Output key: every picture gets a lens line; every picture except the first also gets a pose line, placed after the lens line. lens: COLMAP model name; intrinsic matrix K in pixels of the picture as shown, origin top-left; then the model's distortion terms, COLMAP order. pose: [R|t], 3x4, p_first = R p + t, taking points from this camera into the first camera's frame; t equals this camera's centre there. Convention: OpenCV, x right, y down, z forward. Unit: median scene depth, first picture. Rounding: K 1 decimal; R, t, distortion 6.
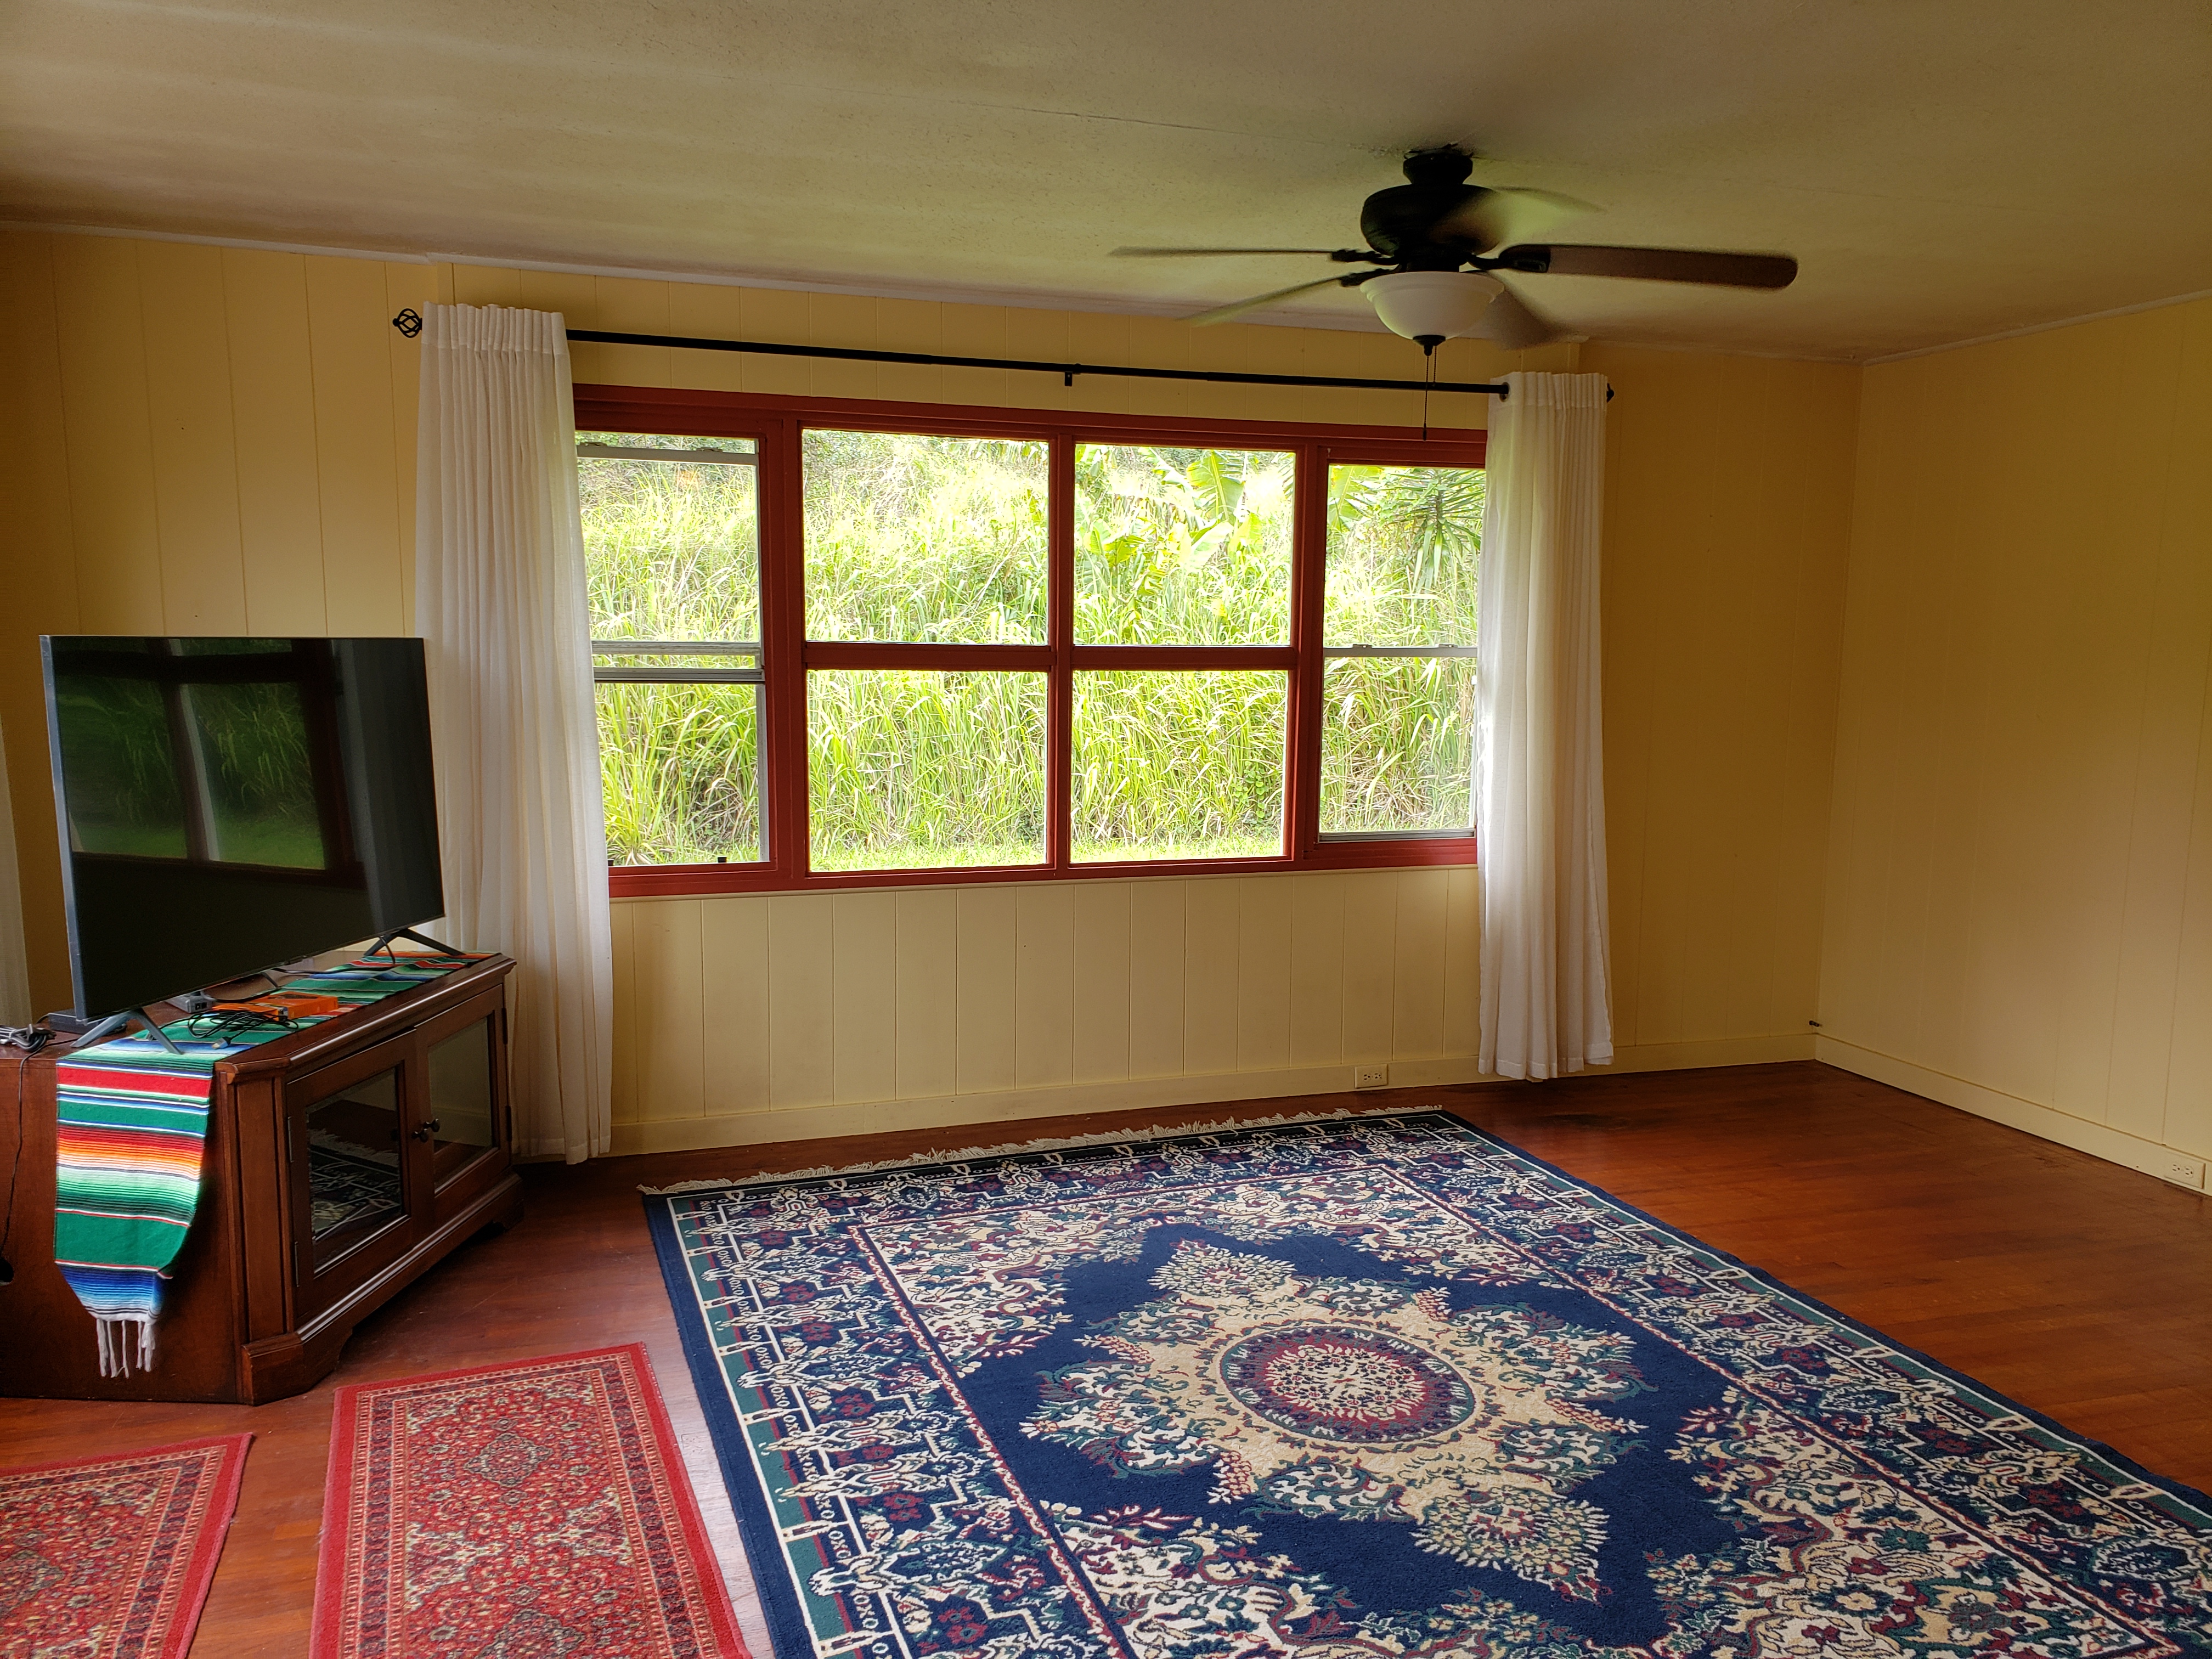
lens RADIAL K [[1737.4, 0, 1105.6], [0, 1737.4, 910.5], [0, 0, 1]] dist [-0.008184, 0.051144]
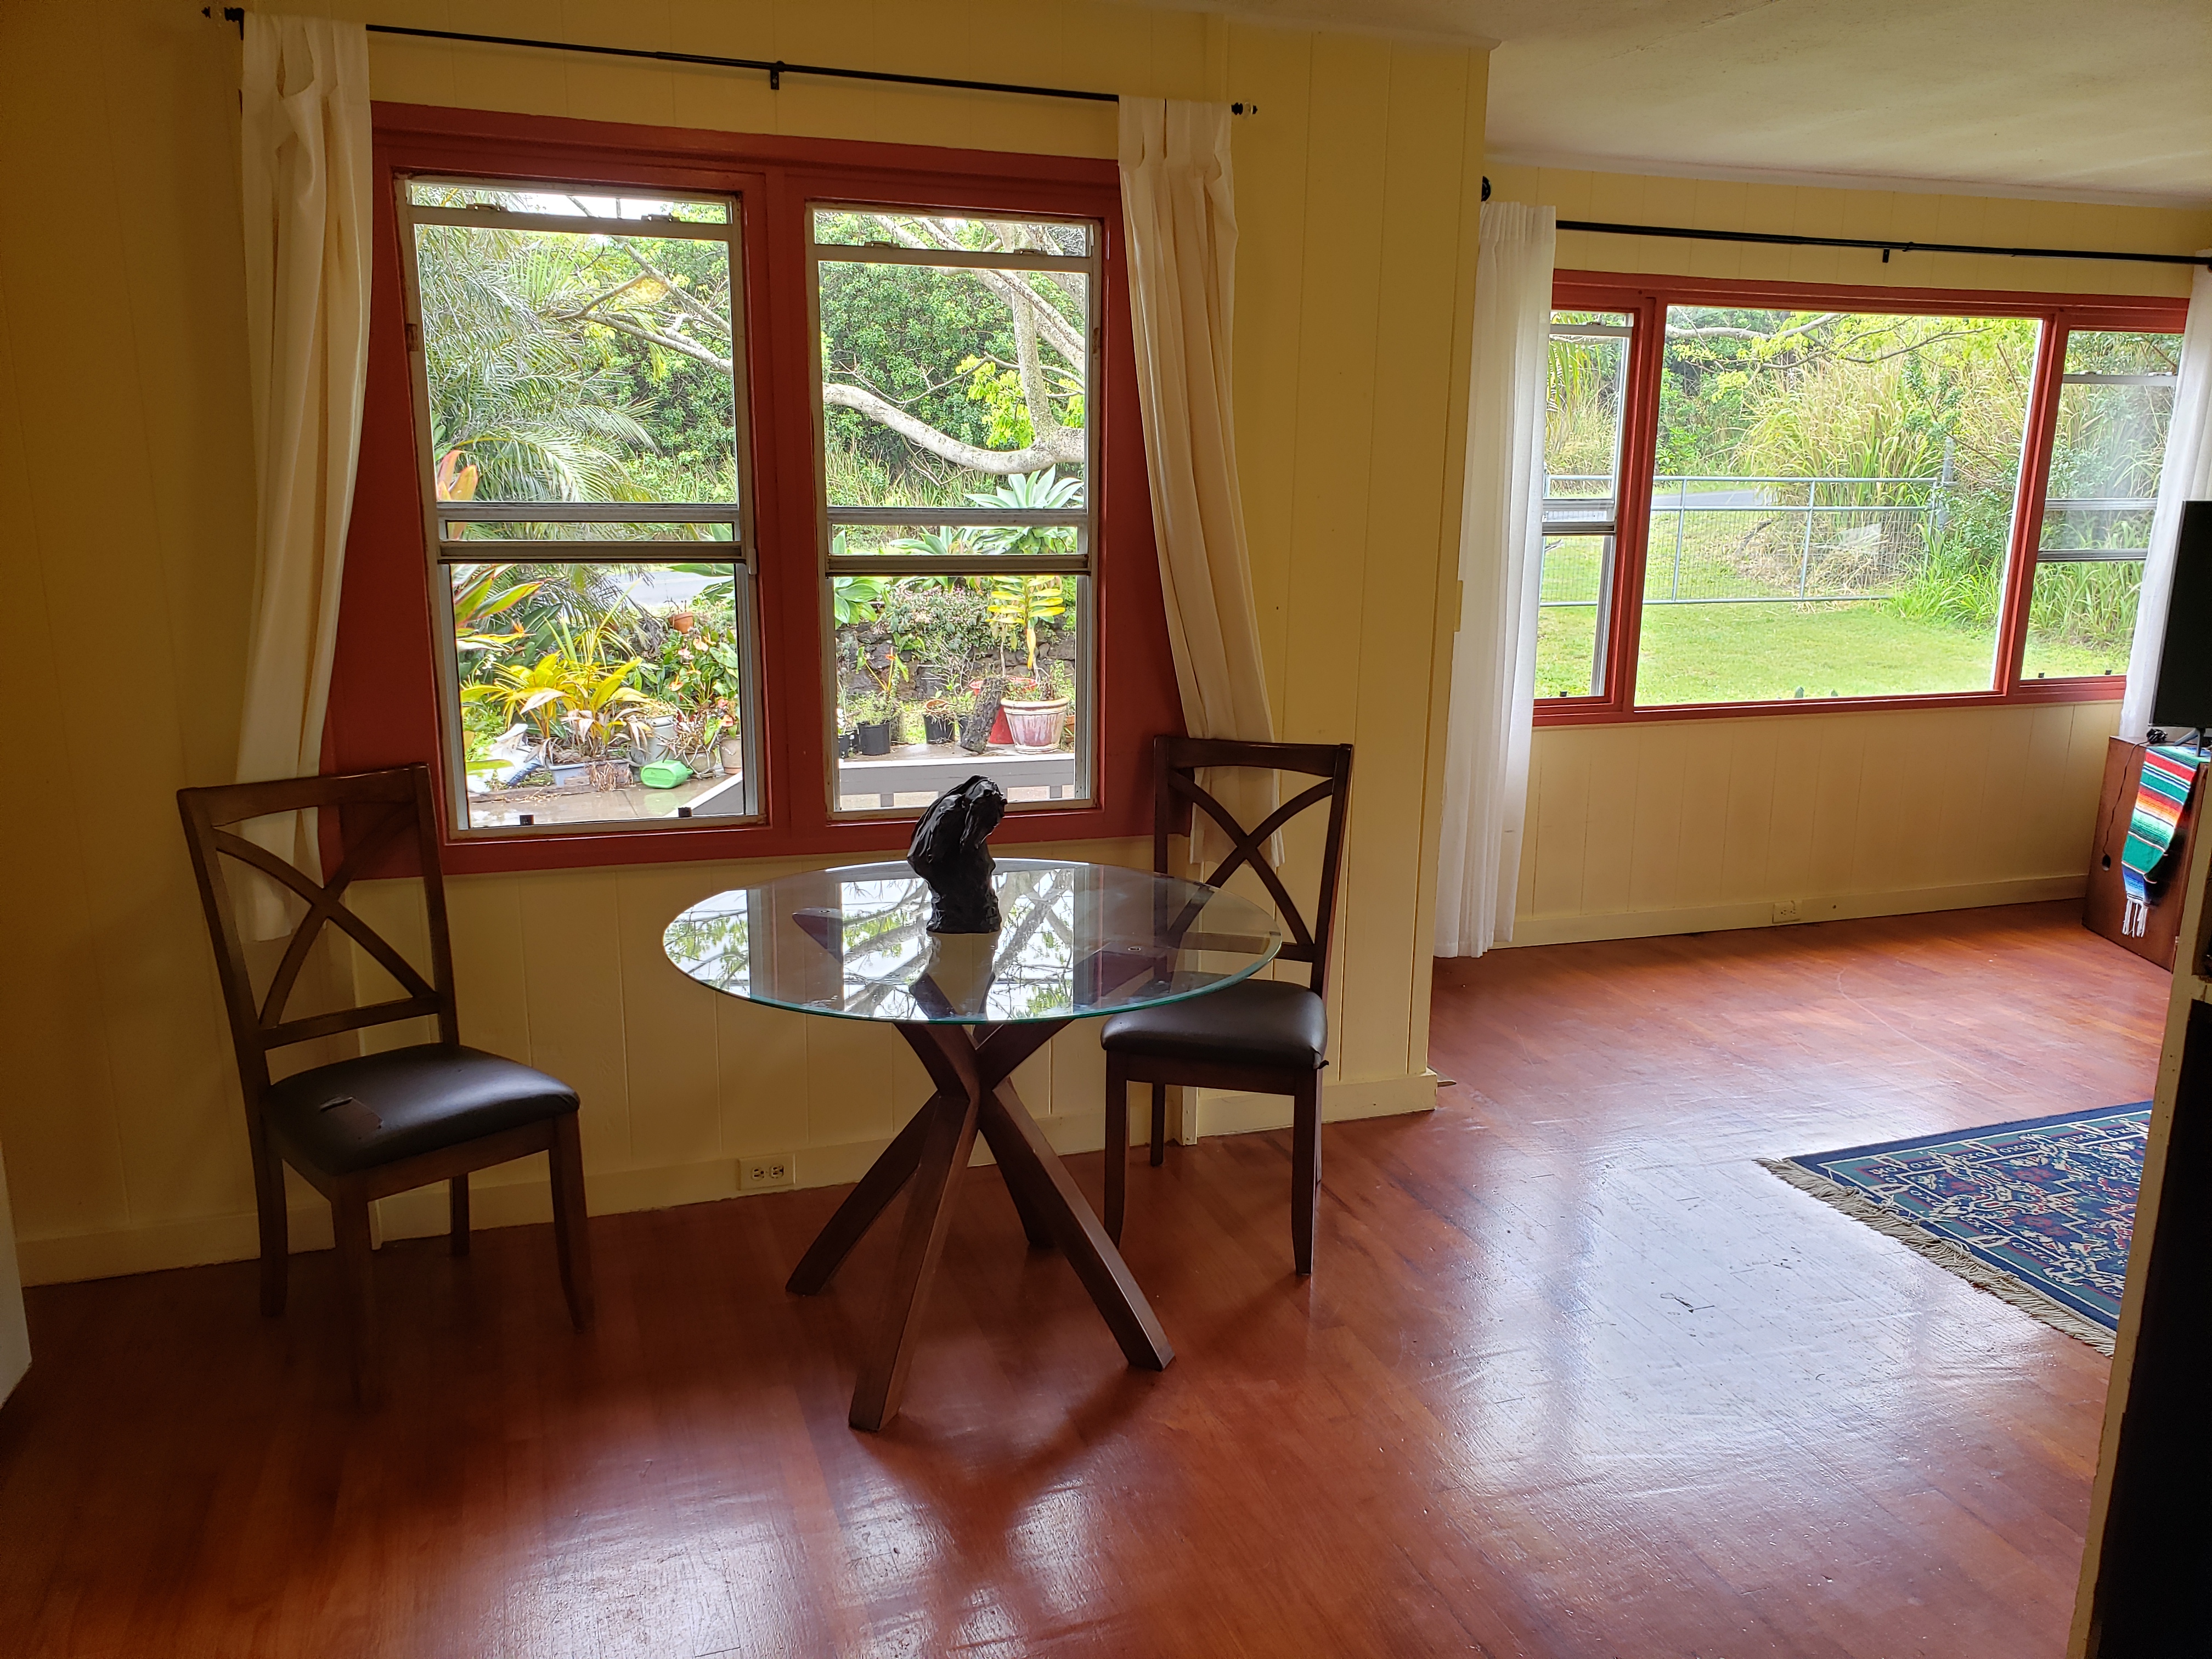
lens RADIAL K [[1684.0, 0, 1106.8], [0, 1684.0, 875.3], [0, 0, 1]] dist [0.019101, 0.005460]
pose [[0.018212, 0.232022, -0.972540, 1.054263], [-0.179376, 0.957678, 0.225117, 0.012957], [0.983612, 0.170351, 0.059060, -0.104587]]
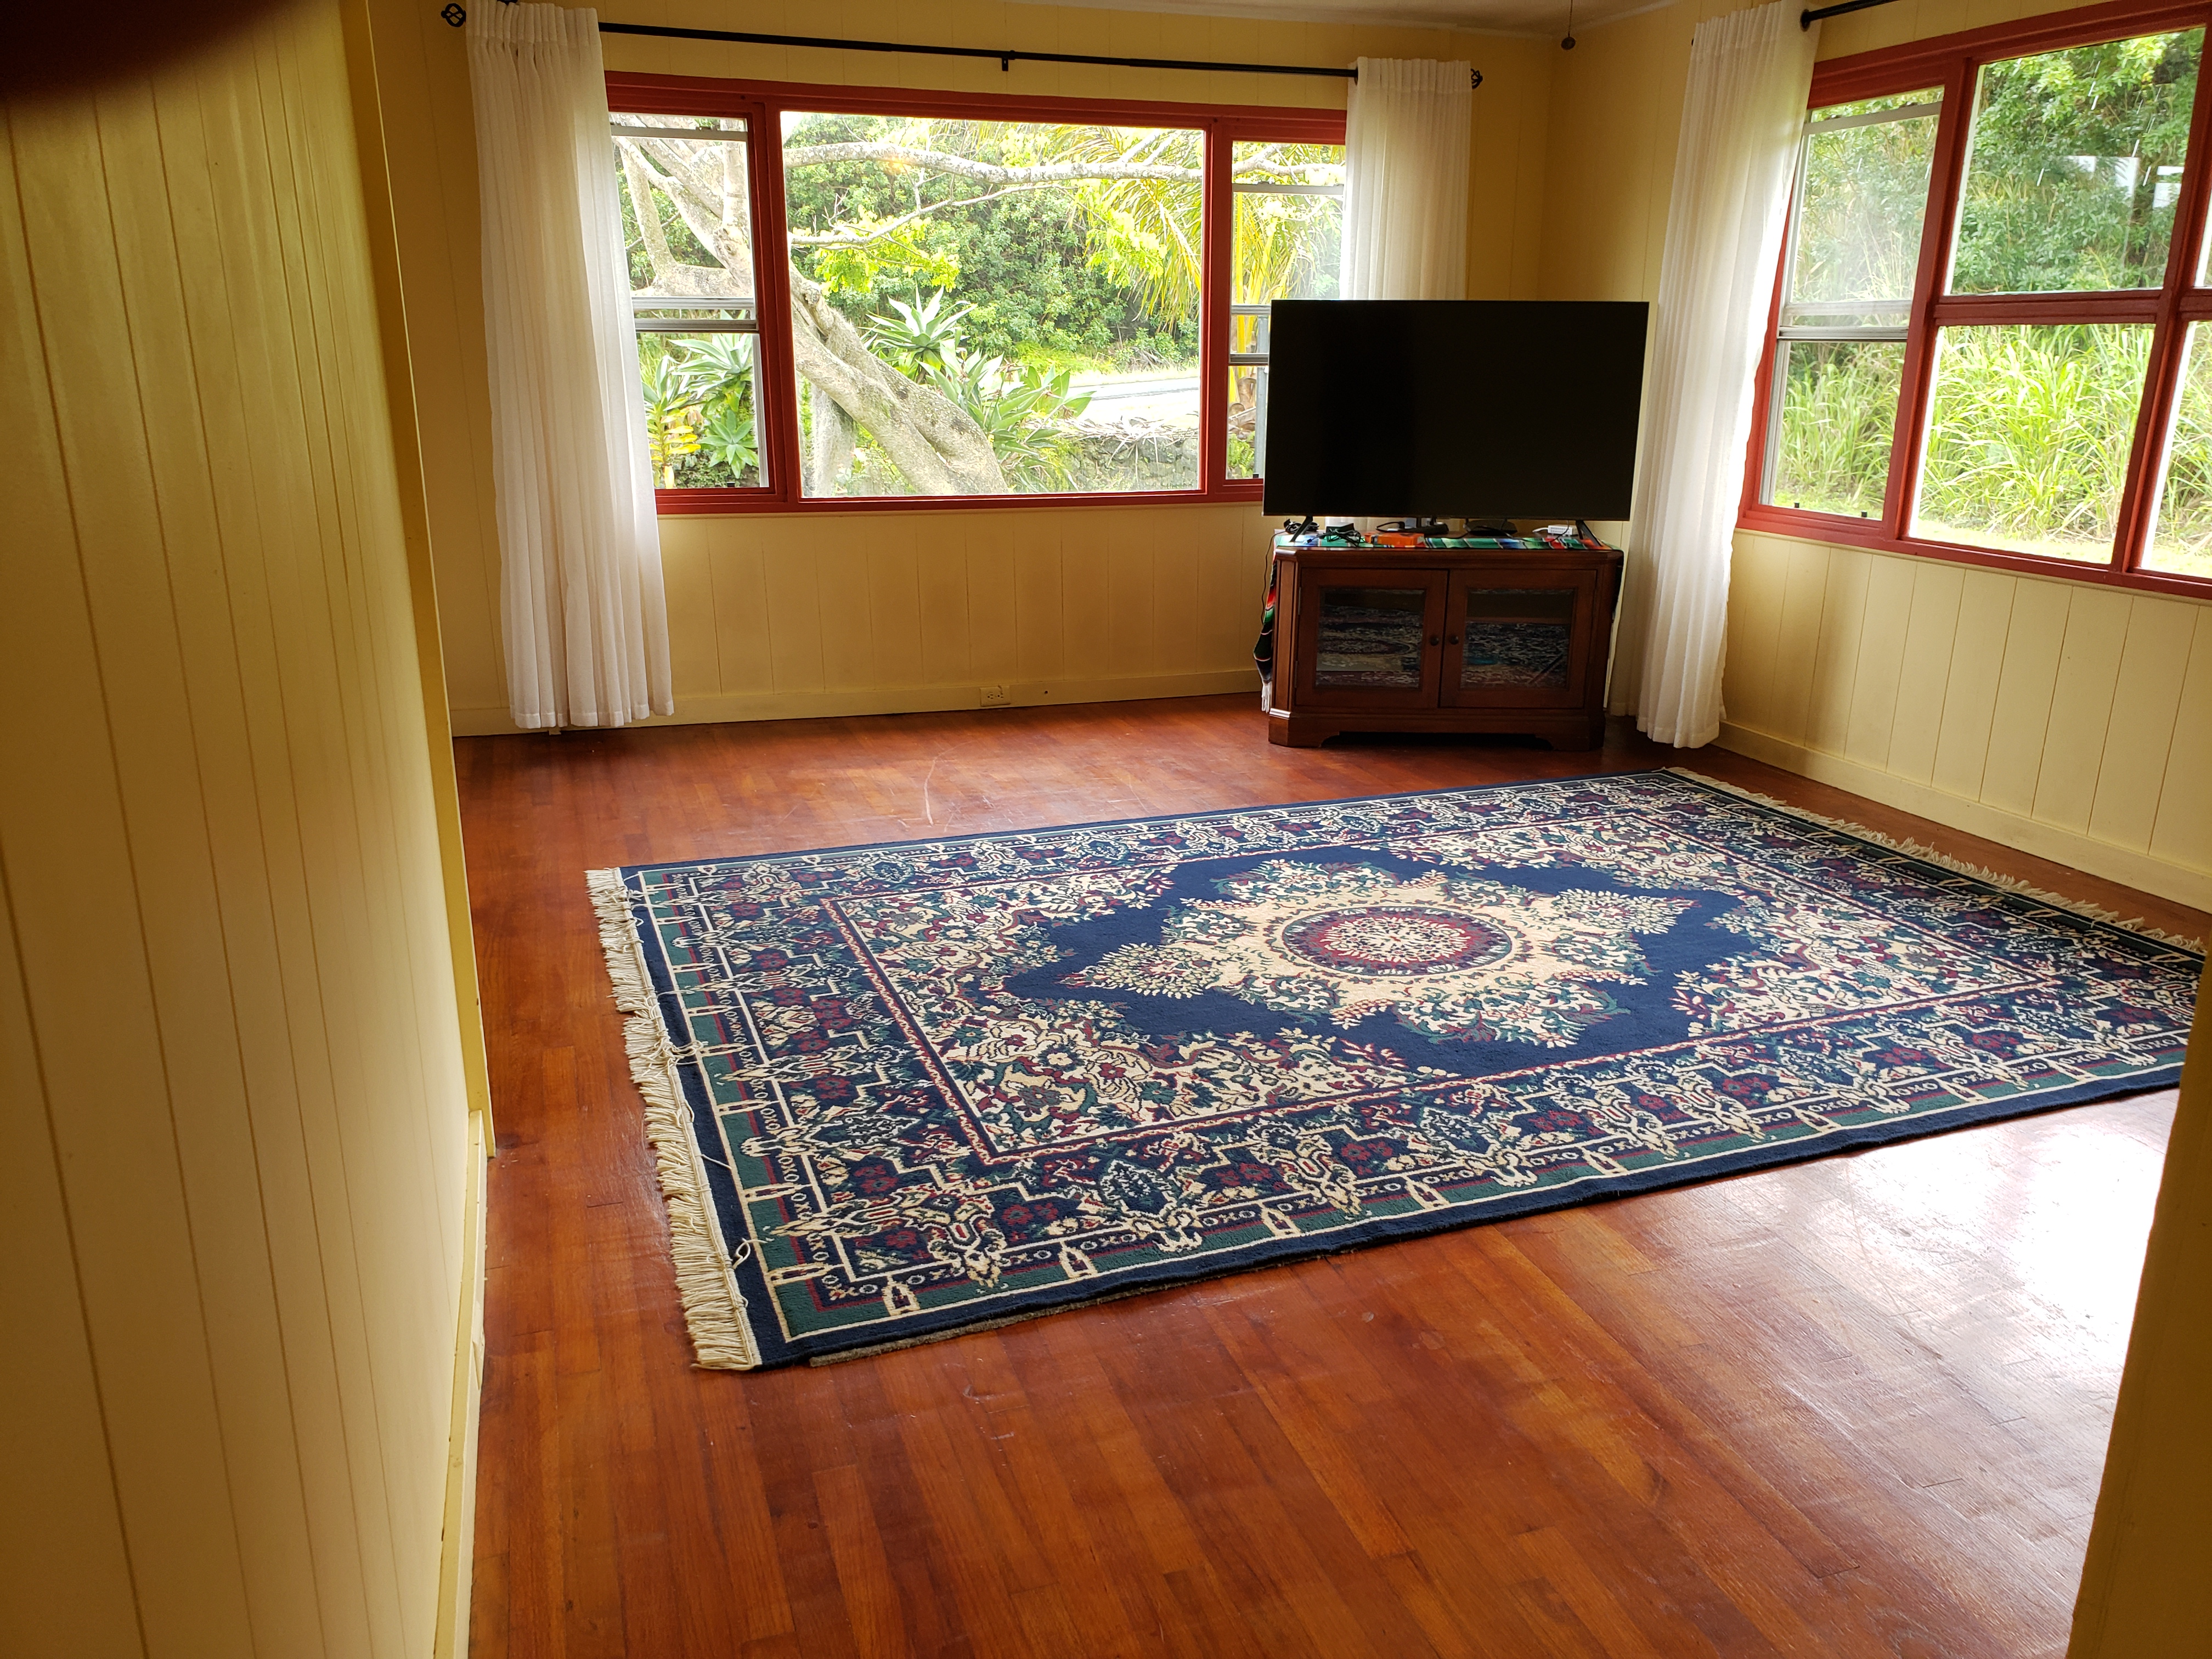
lens RADIAL K [[1717.2, 0, 1106.0], [0, 1717.2, 829.5], [0, 0, 1]] dist [0.086088, -0.001752]
pose [[0.009569, 0.270455, -0.962685, 1.272260], [-0.172178, 0.948796, 0.264842, -0.074122], [0.985019, 0.163219, 0.055646, 0.758132]]
